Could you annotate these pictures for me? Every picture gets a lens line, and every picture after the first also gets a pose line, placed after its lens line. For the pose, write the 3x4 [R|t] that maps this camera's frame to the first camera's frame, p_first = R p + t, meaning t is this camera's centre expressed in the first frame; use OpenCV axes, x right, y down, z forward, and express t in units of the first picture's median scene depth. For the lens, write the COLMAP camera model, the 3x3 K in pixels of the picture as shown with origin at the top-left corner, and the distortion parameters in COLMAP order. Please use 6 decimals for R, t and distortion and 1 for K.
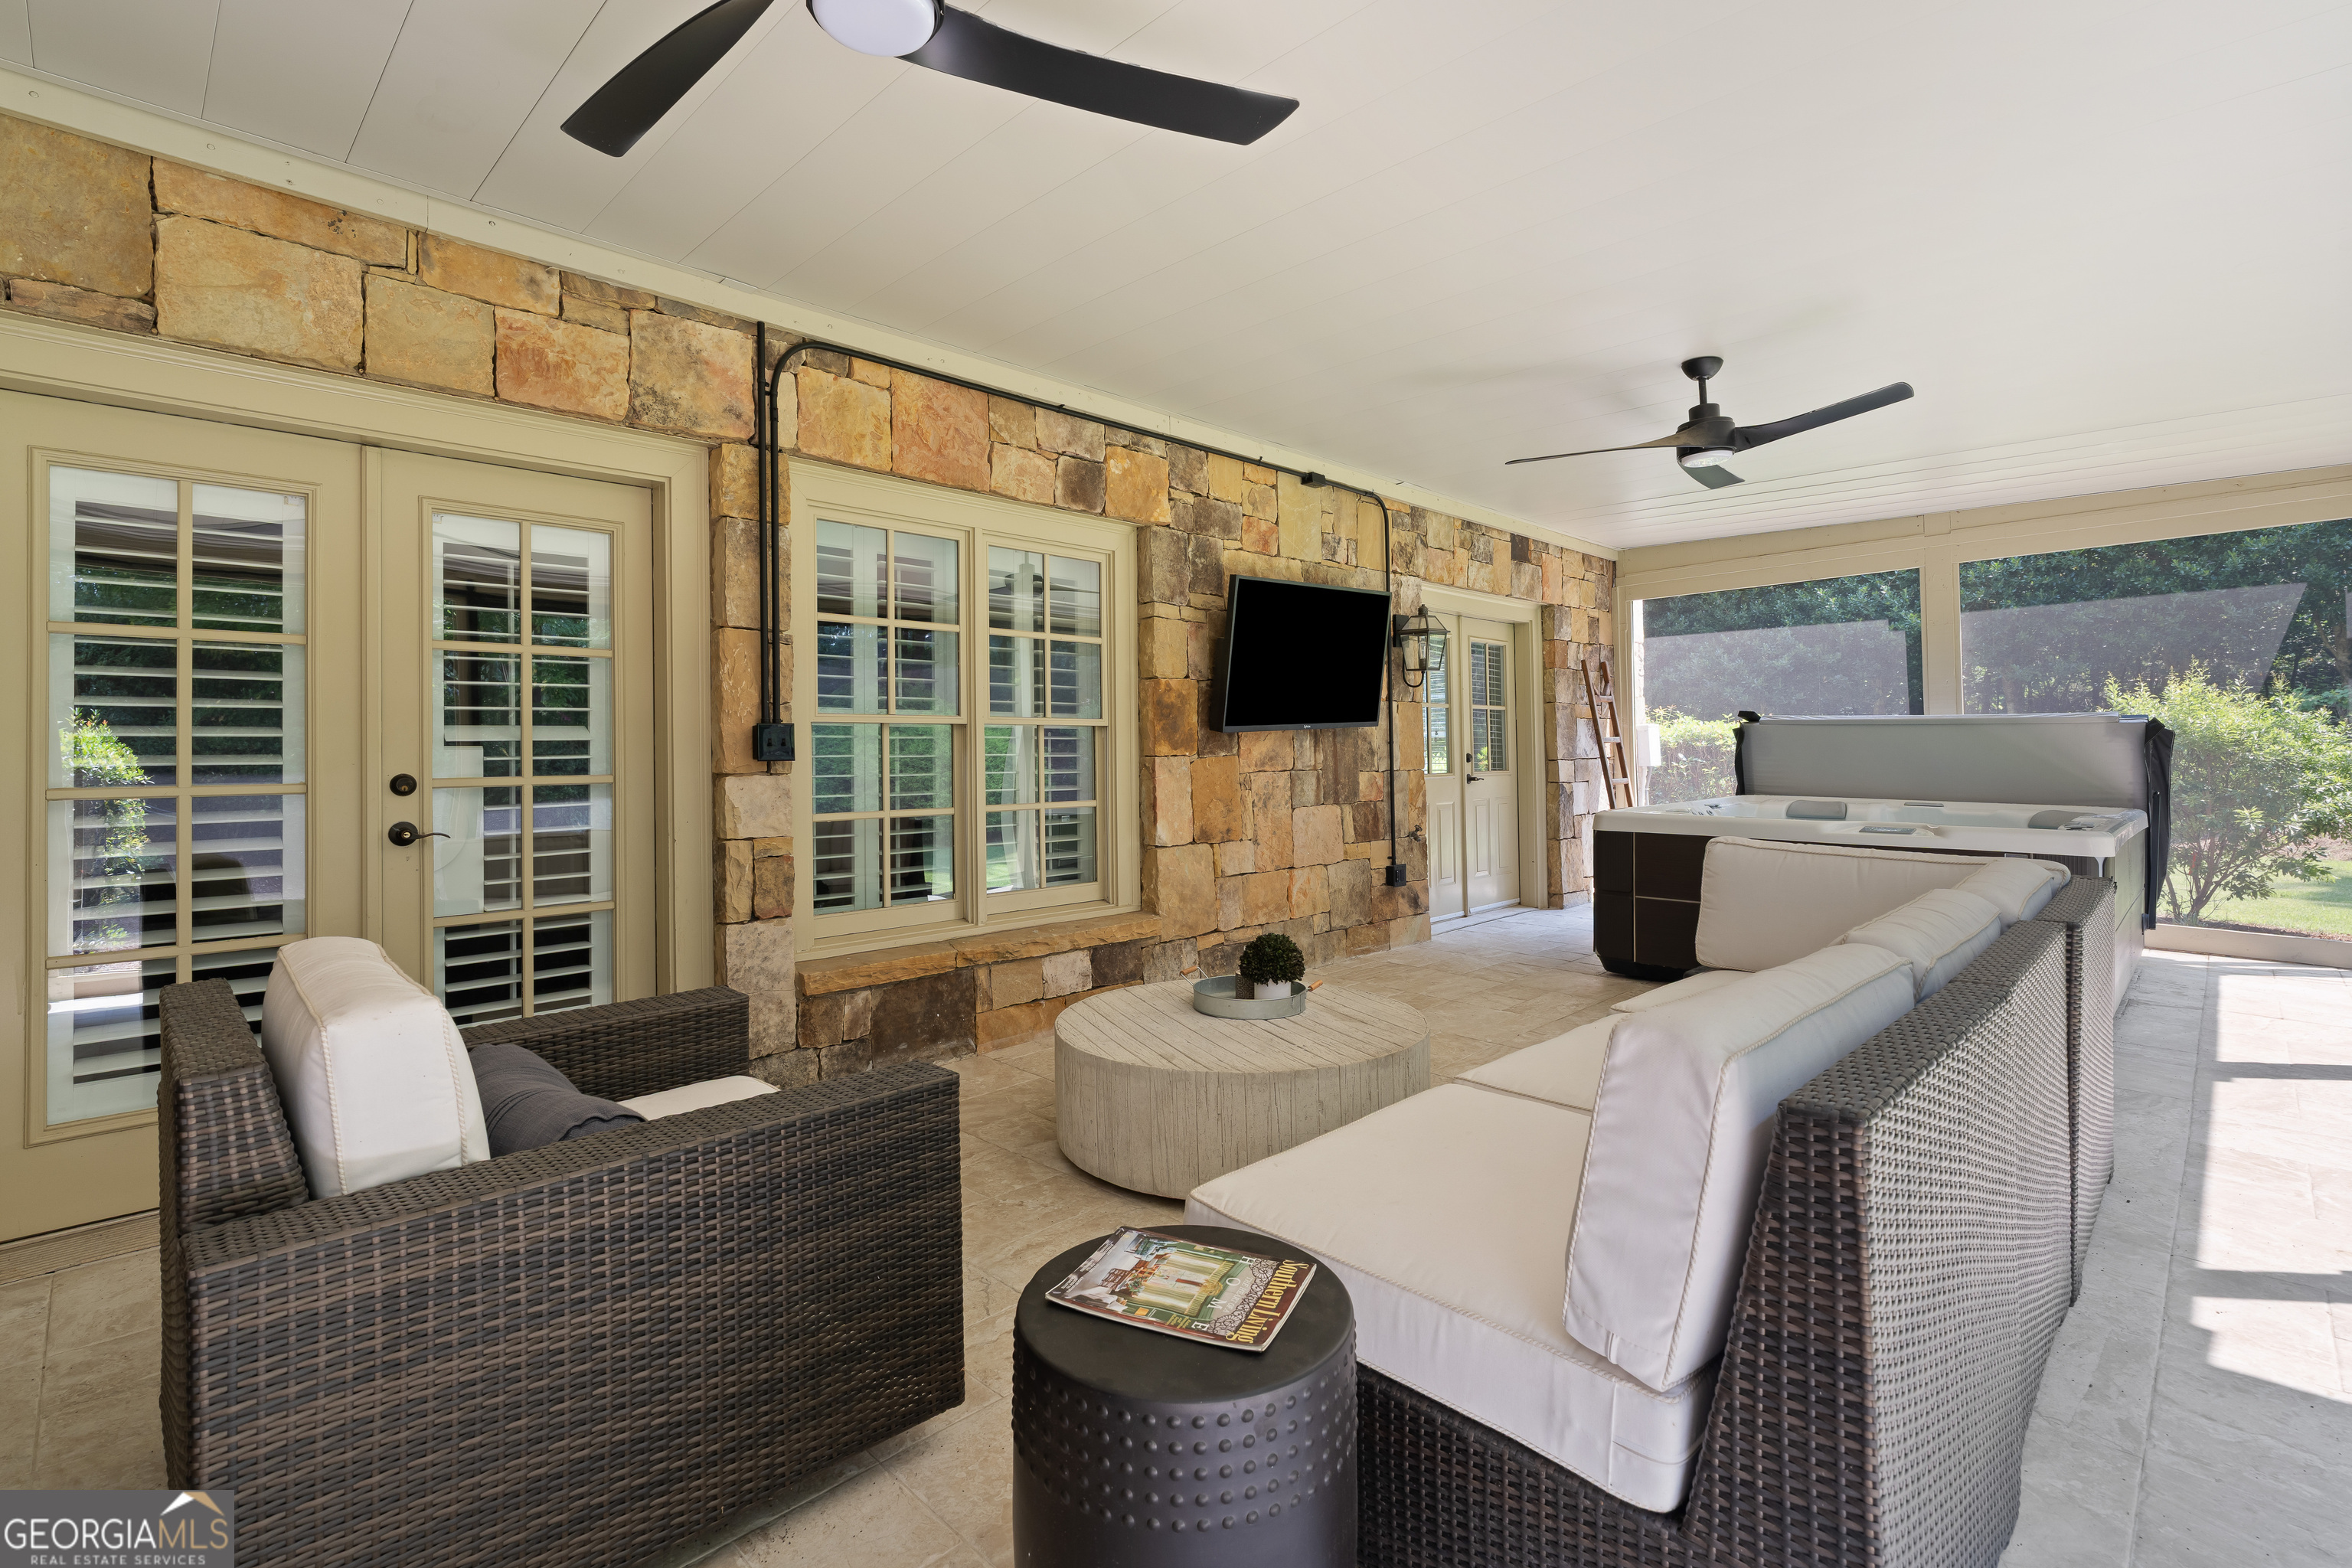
lens RADIAL K [[1072.5, 0, 1174.2], [0, 1072.5, 740.6], [0, 0, 1]] dist [-0.002414, -0.000351]
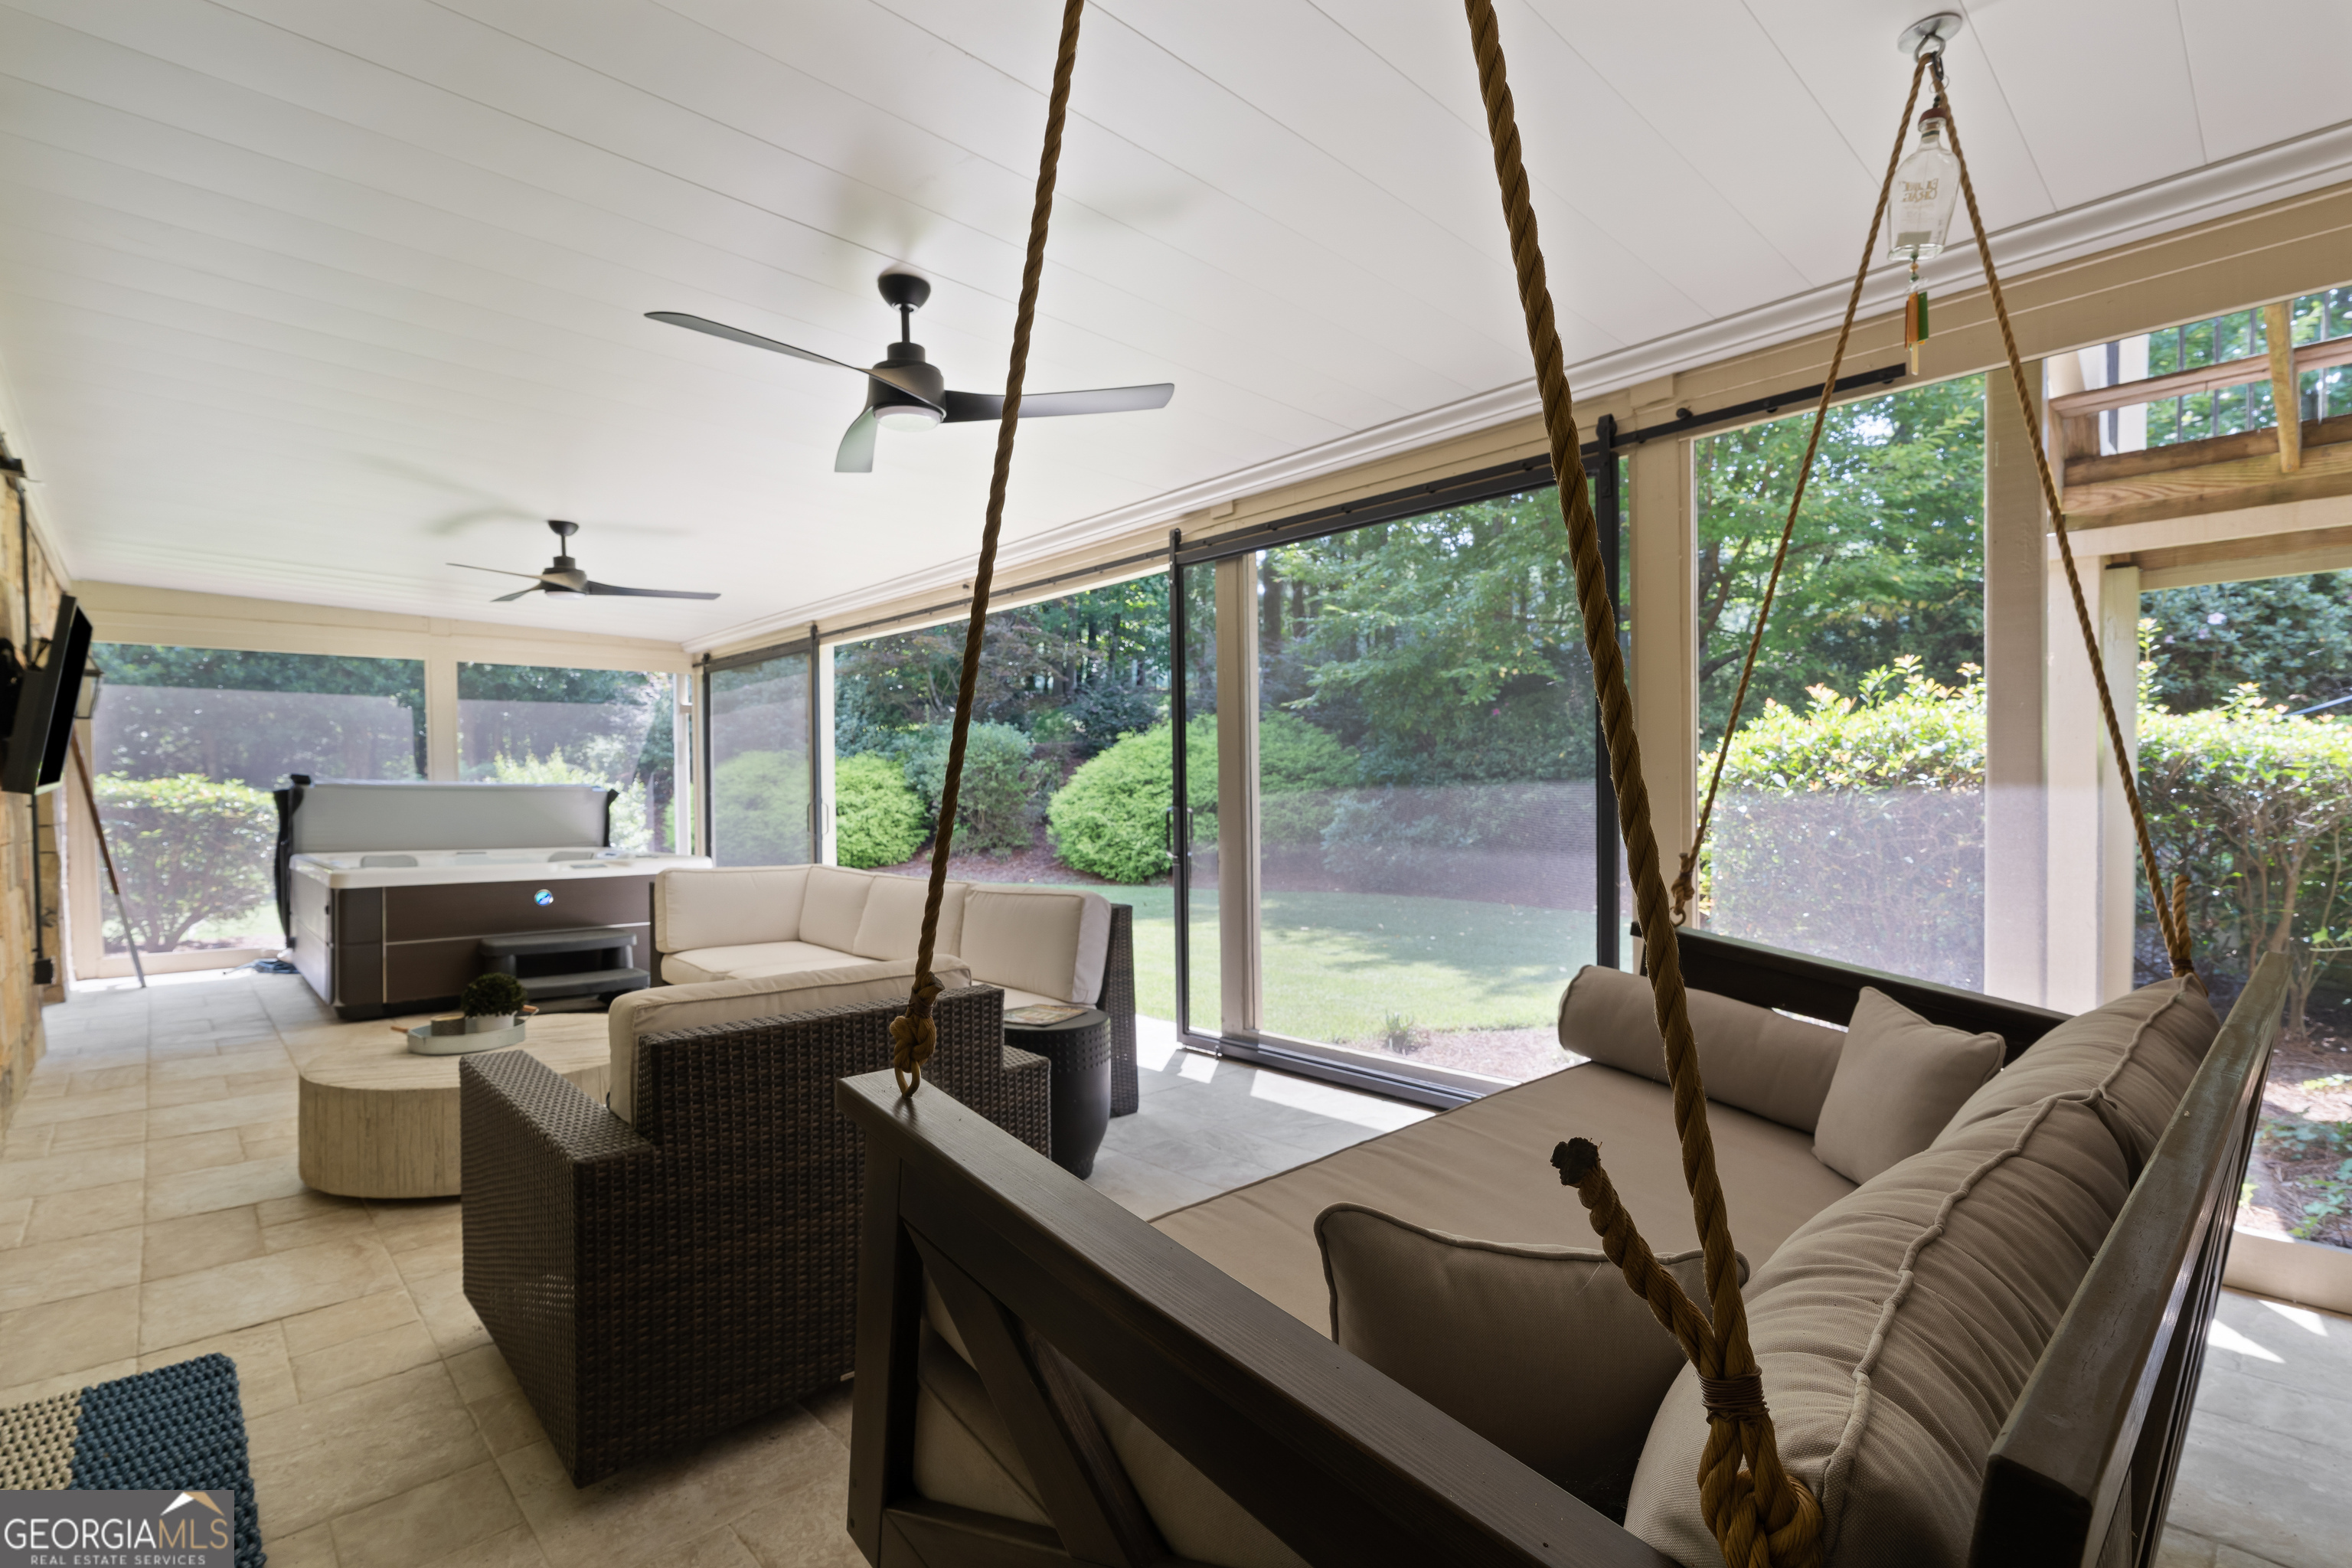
lens RADIAL K [[1093.3, 0, 1171.3], [0, 1093.3, 810.8], [0, 0, 1]] dist [-0.000431, -0.000253]
pose [[0.034350, -0.010990, 0.999349, -0.680740], [-0.000908, 0.999939, 0.011028, -0.006497], [-0.999409, -0.001286, 0.034338, 0.149362]]
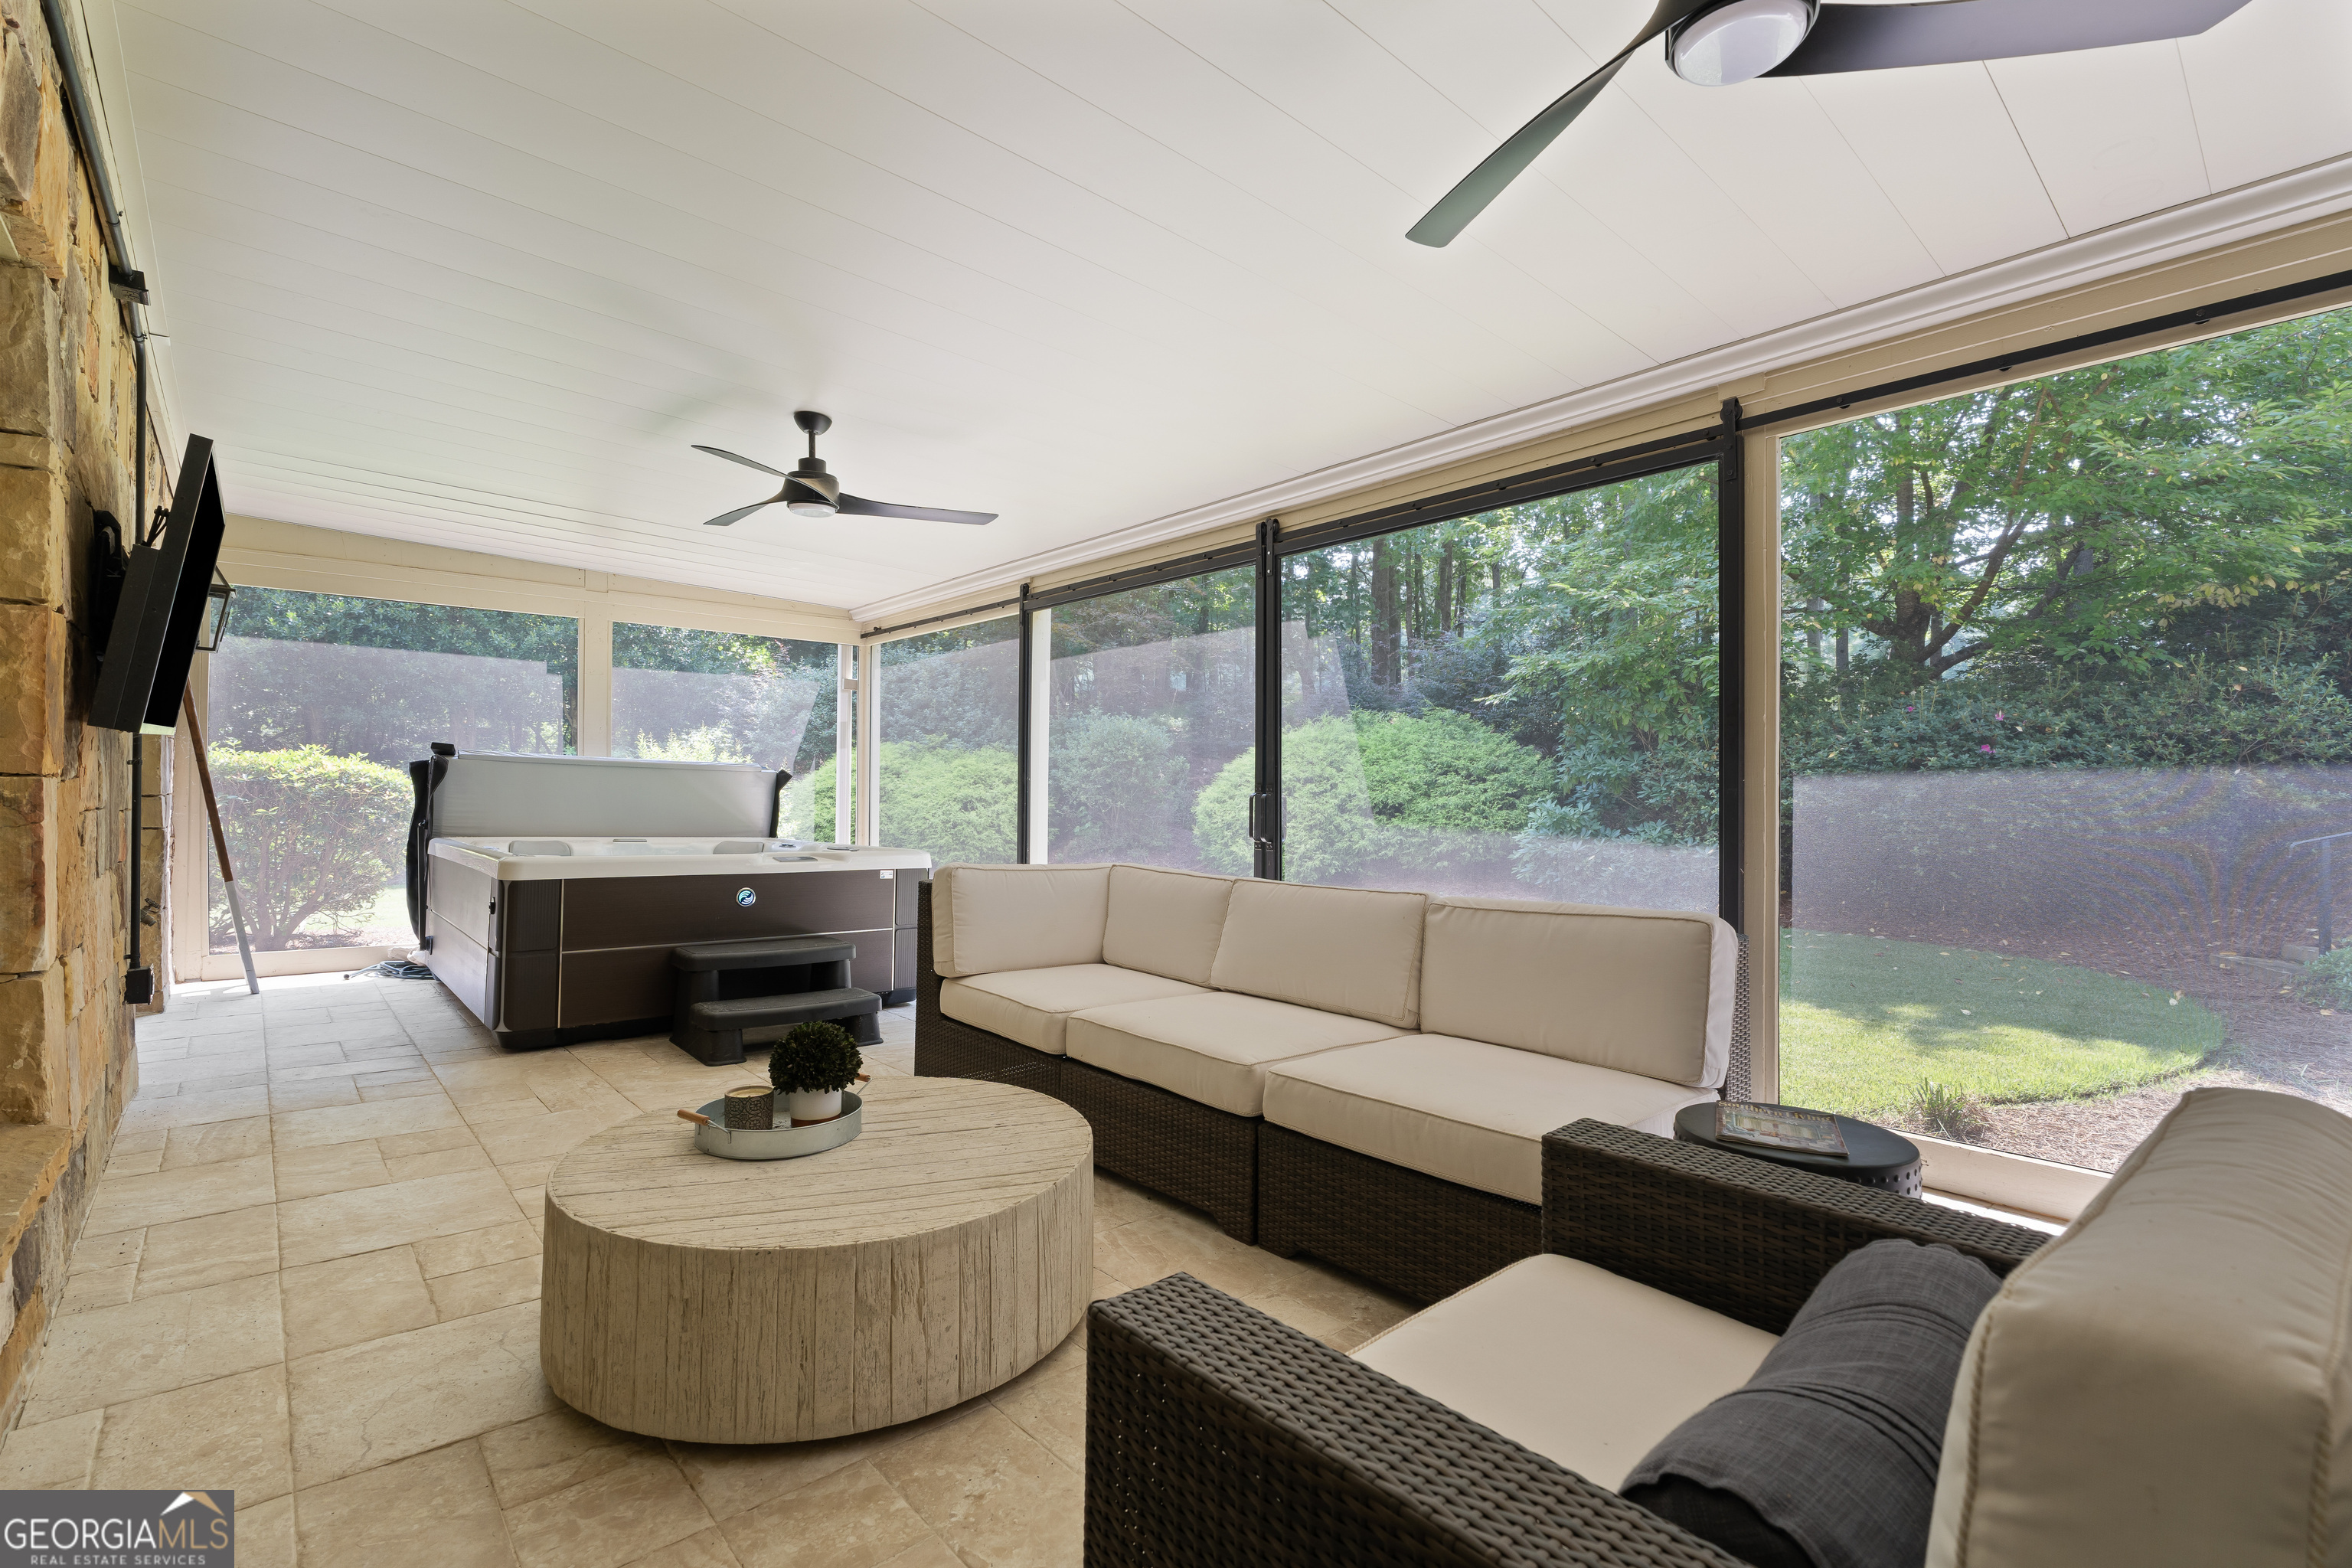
lens RADIAL K [[1058.6, 0, 1173.6], [0, 1058.6, 788.4], [0, 0, 1]] dist [-0.001742, 0.000139]
pose [[0.064556, 0.016961, 0.997770, -0.404431], [-0.020233, 0.999672, -0.015685, 0.014940], [-0.997709, -0.019176, 0.064878, 0.455779]]
